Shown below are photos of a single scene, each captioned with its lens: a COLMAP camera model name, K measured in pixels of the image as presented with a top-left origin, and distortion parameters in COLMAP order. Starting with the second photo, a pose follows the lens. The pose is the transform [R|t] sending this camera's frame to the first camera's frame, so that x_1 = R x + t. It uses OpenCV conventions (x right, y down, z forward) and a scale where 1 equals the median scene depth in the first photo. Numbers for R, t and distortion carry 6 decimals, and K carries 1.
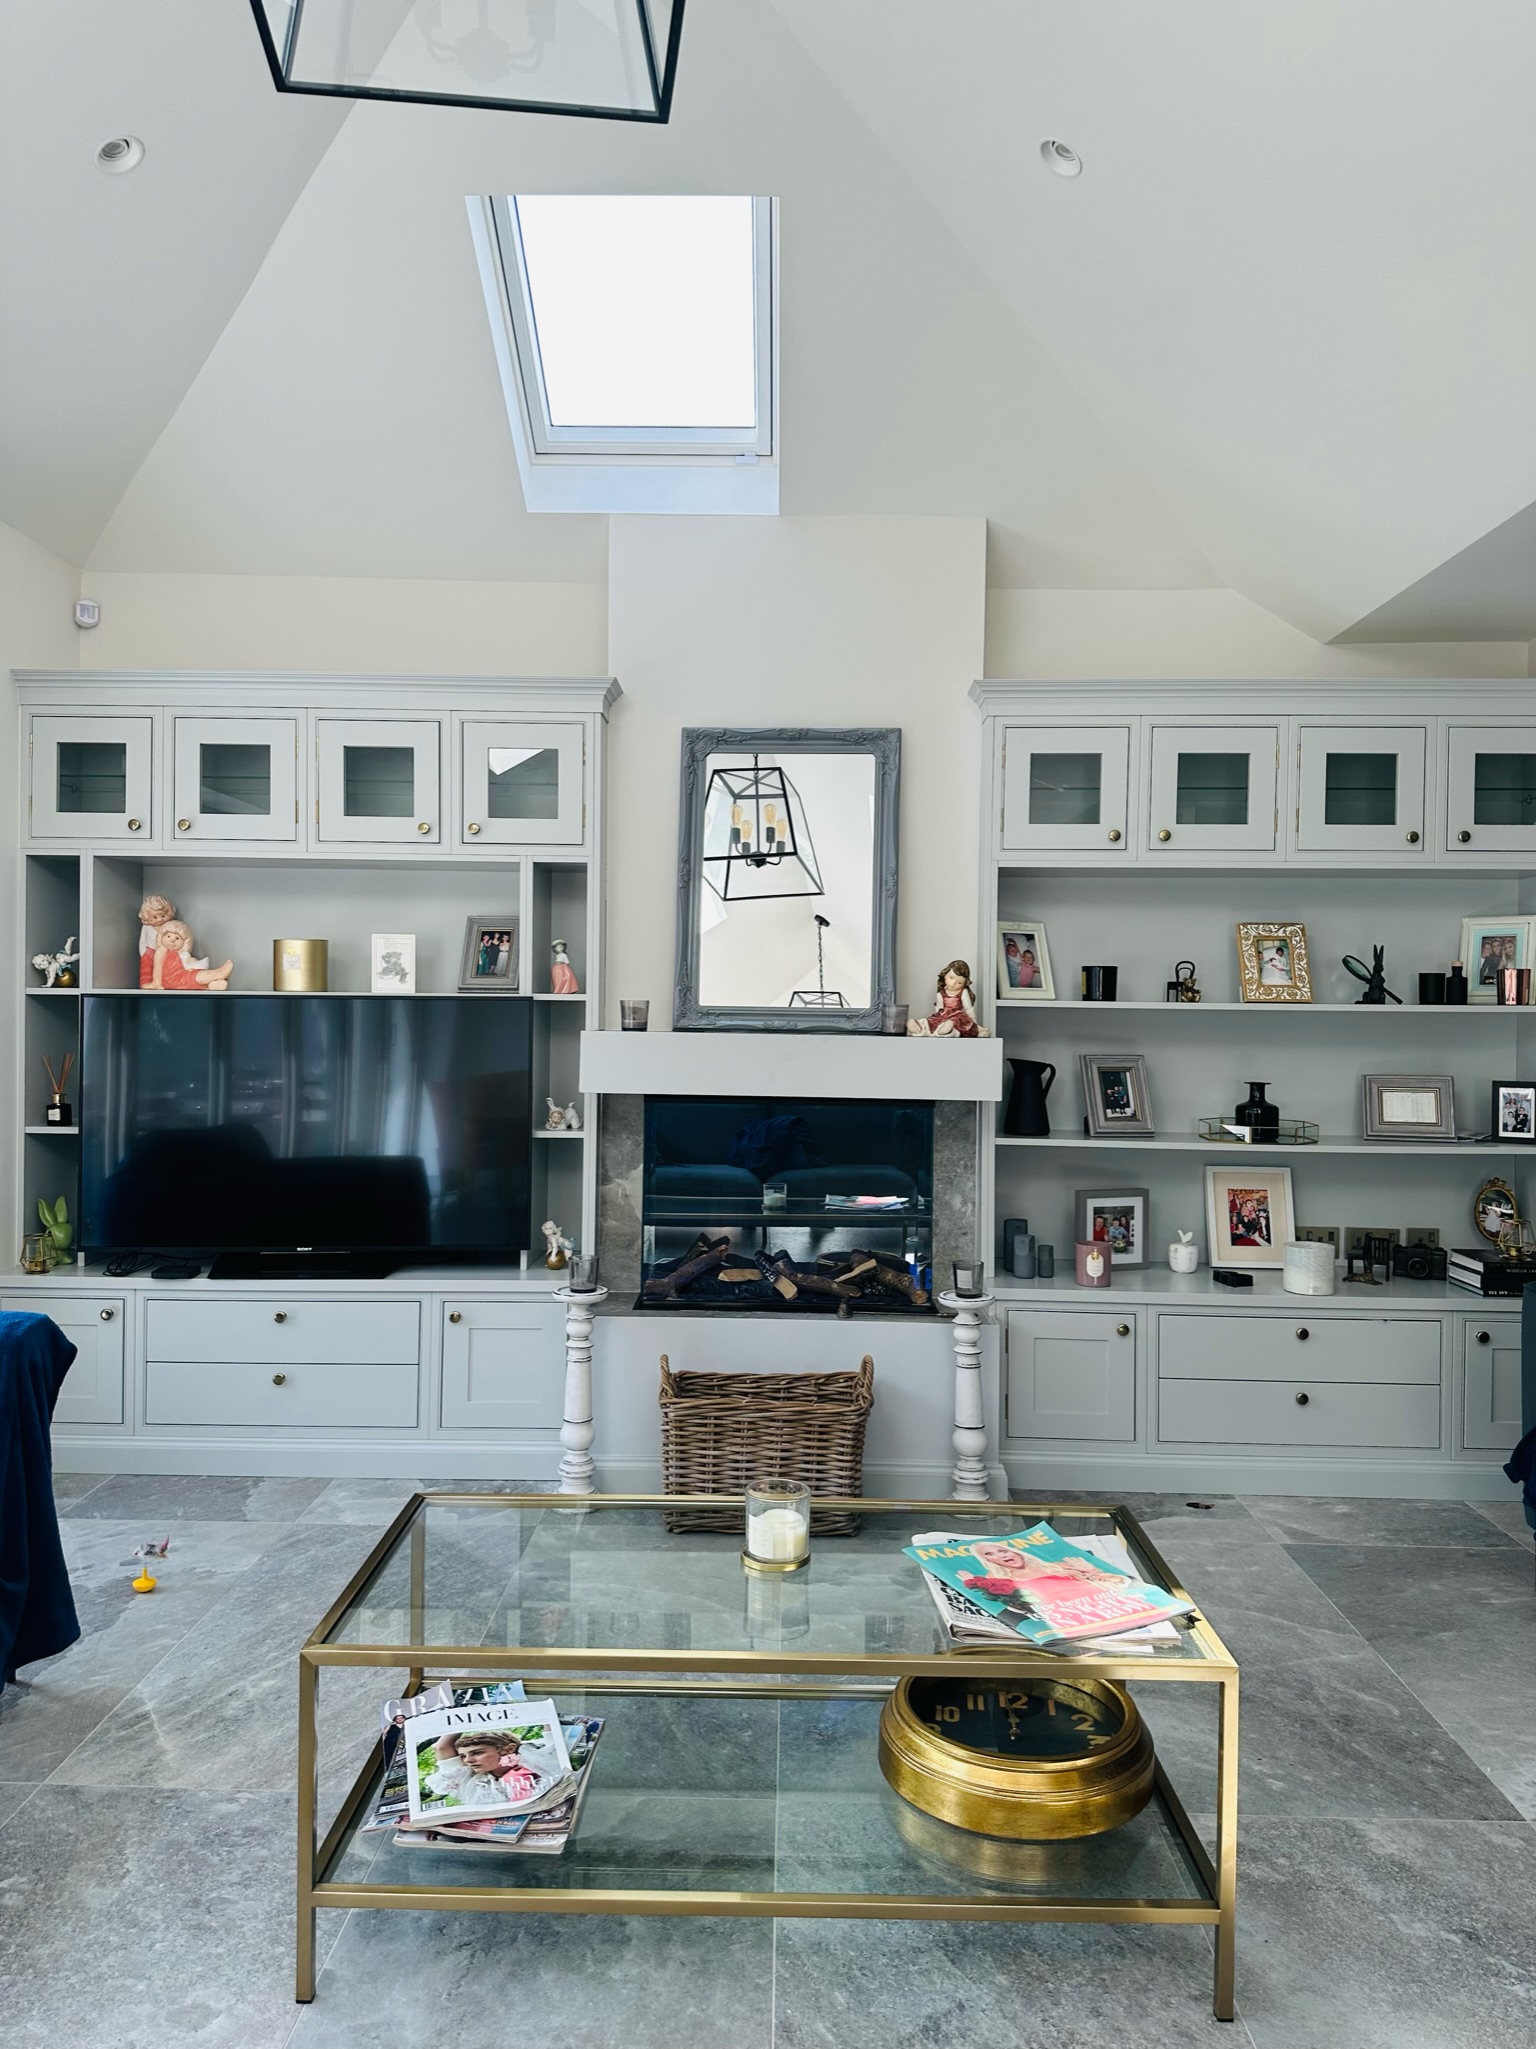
lens RADIAL K [[1429.1, 0, 748.9], [0, 1429.1, 1016.3], [0, 0, 1]] dist [0.074267, -0.080146]
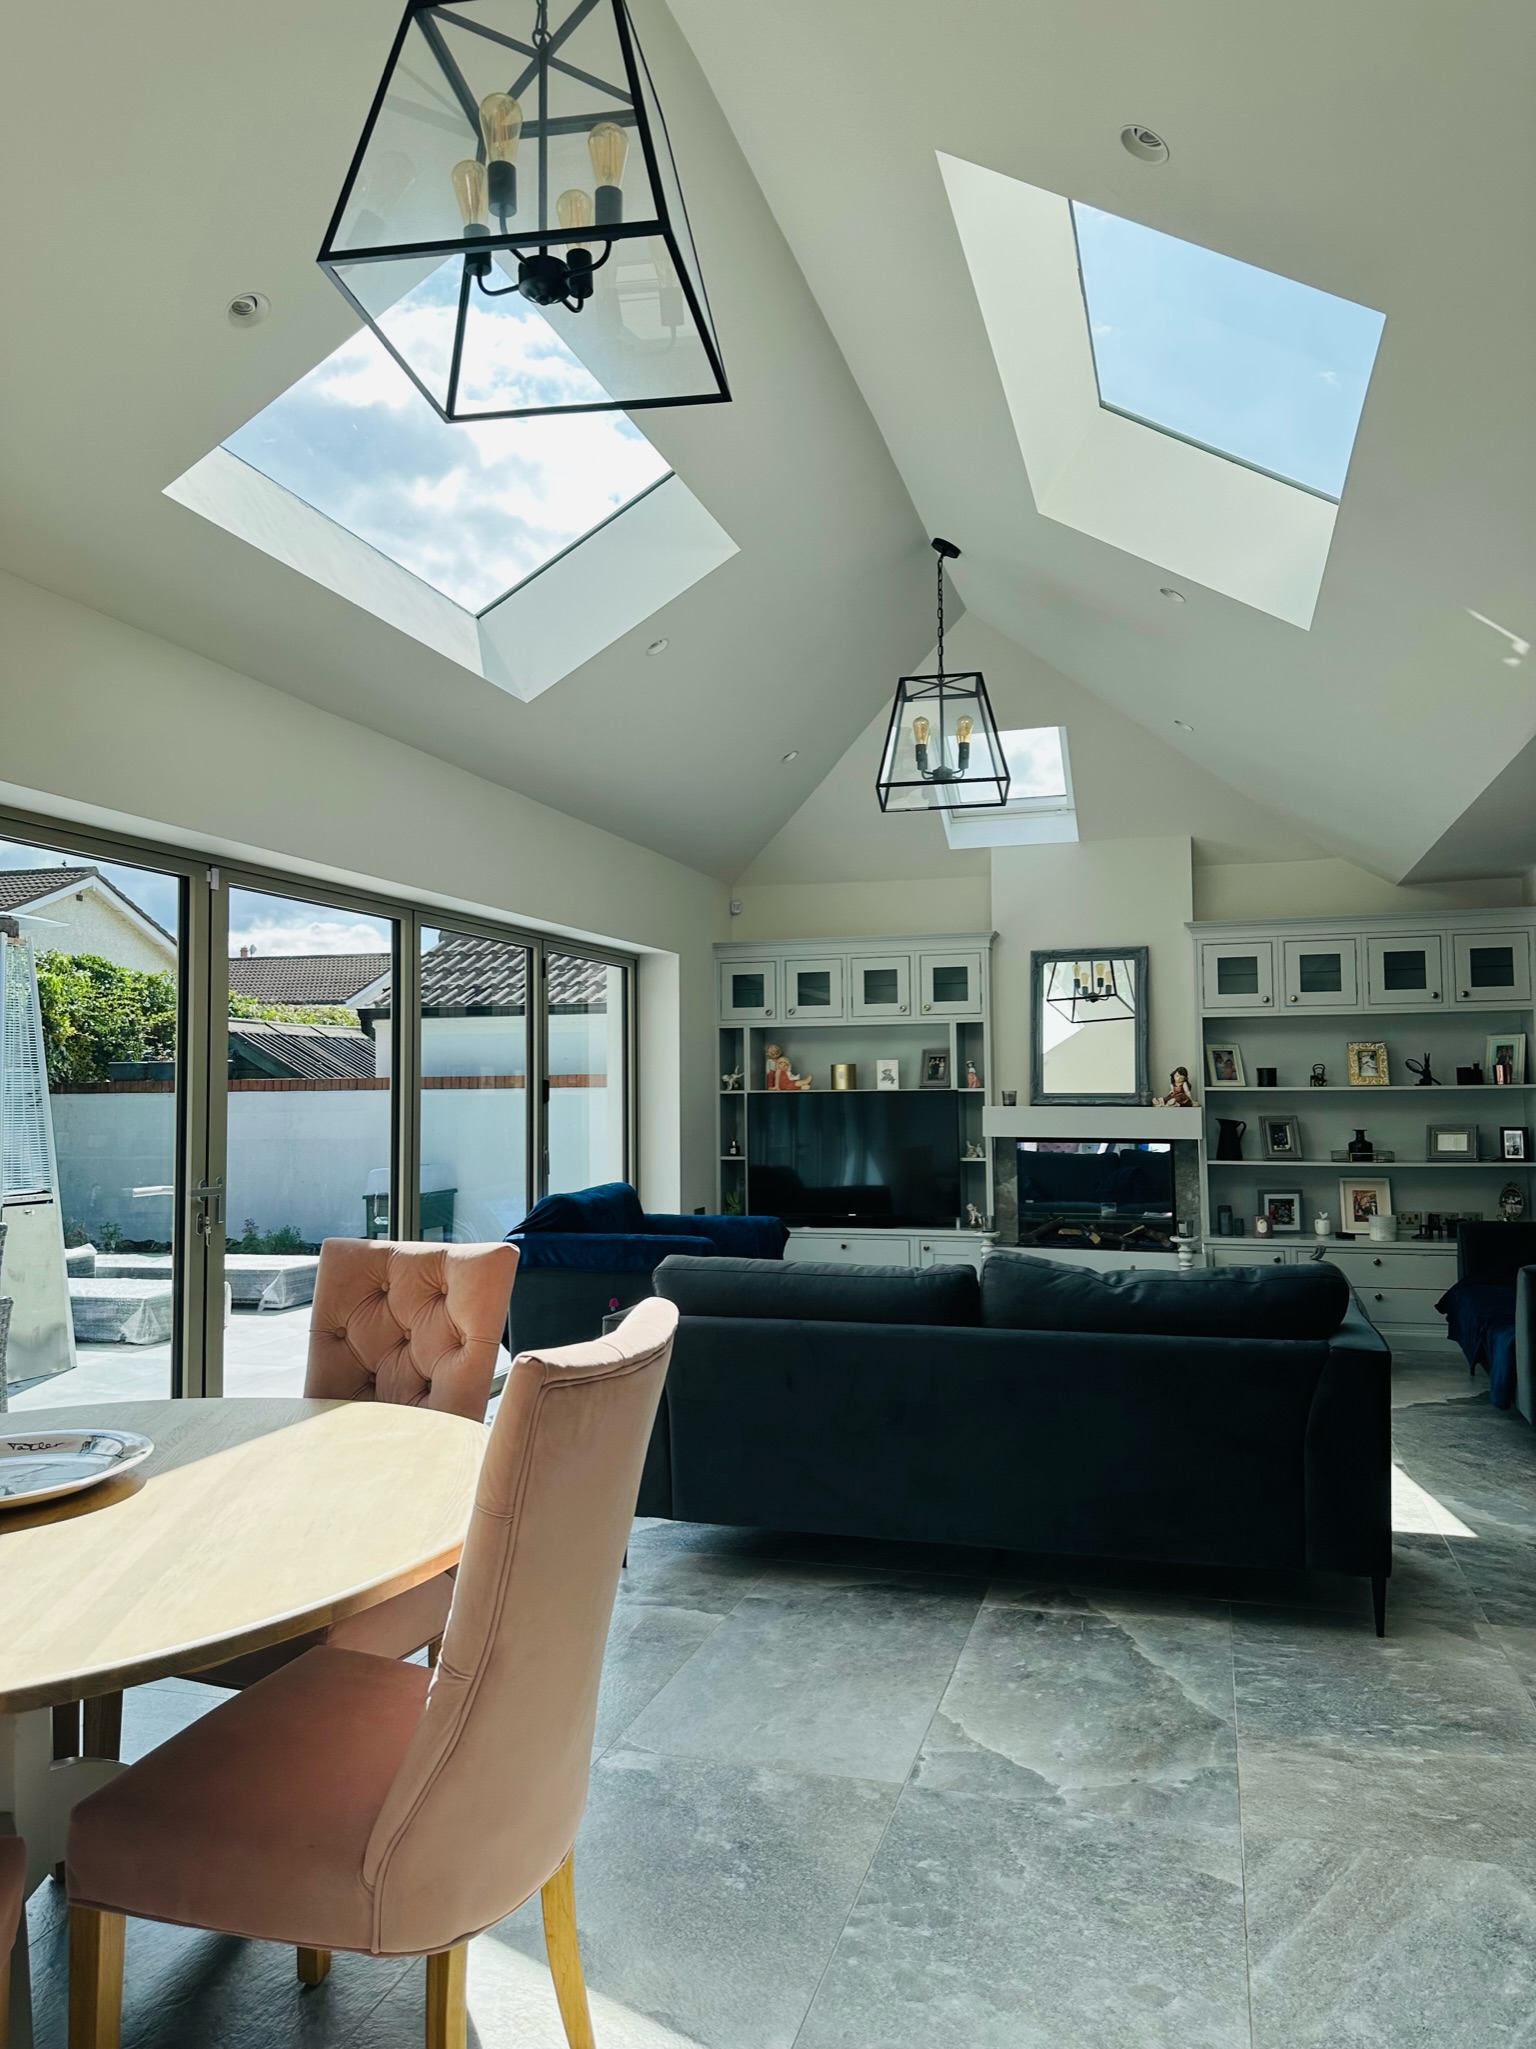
lens RADIAL K [[1429.1, 0, 747.6], [0, 1429.1, 1021.2], [0, 0, 1]] dist [0.074267, -0.080146]
pose [[0.962882, -0.033348, -0.267854, 0.102872], [0.017198, 0.997902, -0.062416, 0.009770], [0.269373, 0.055493, 0.961436, -0.994030]]
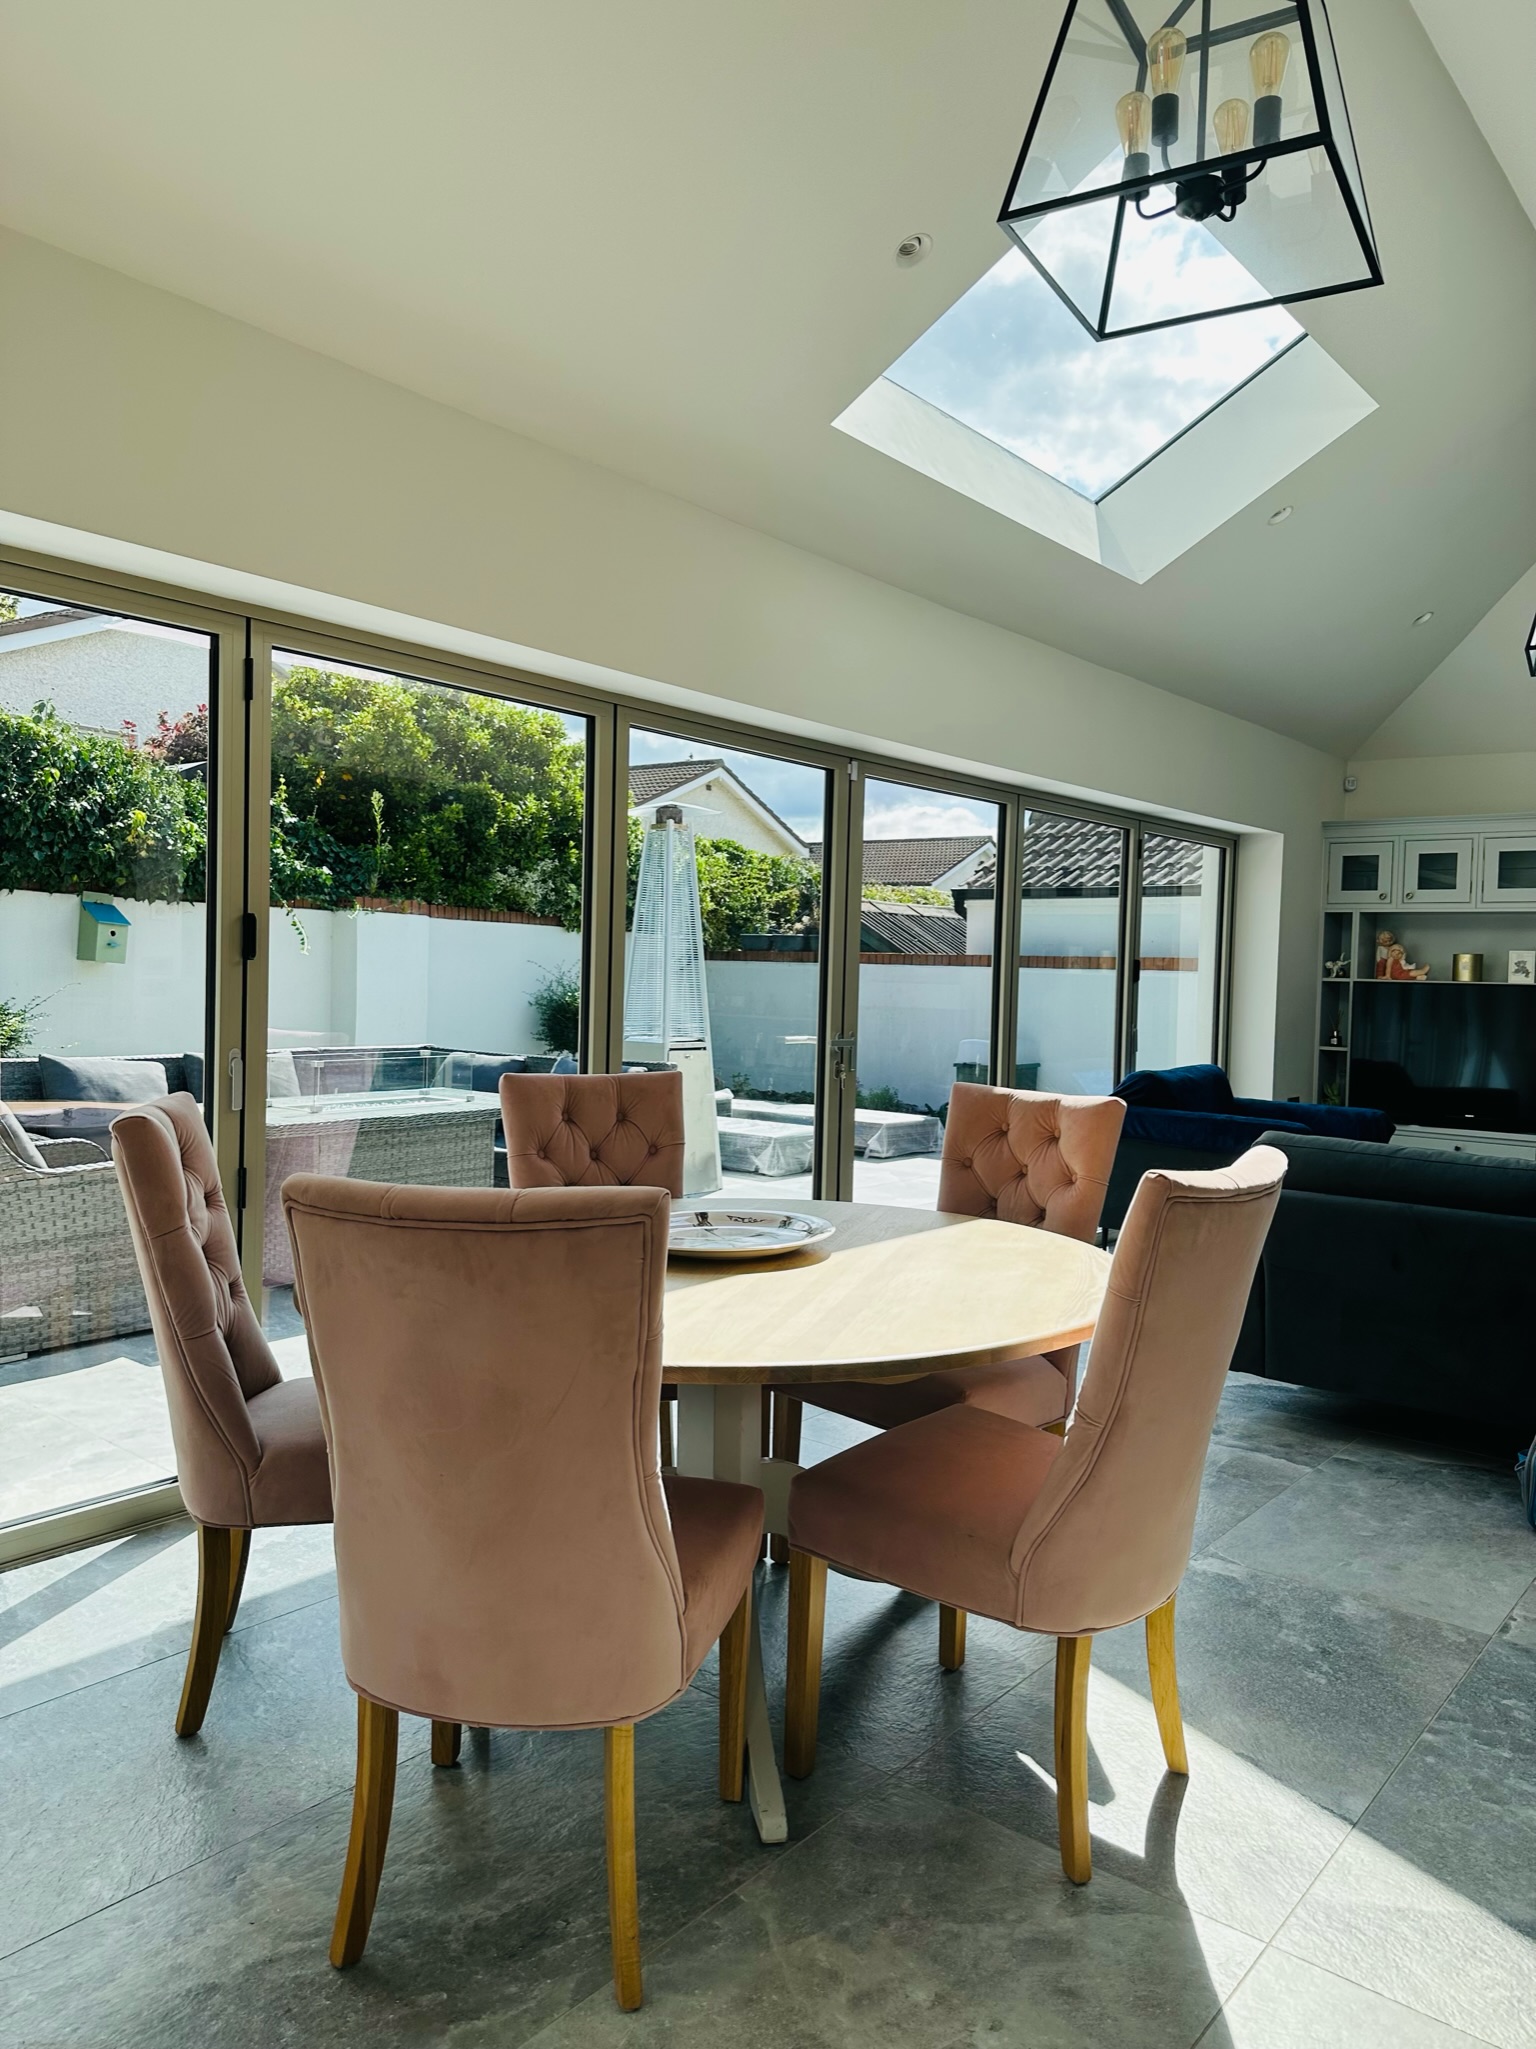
lens RADIAL K [[1429.1, 0, 773.4], [0, 1429.1, 1019.7], [0, 0, 1]] dist [0.074267, -0.080146]
pose [[0.794345, 0.030904, -0.606680, 0.119372], [-0.024395, 0.999522, 0.018973, 0.019021], [0.606977, -0.000271, 0.794720, -1.068379]]
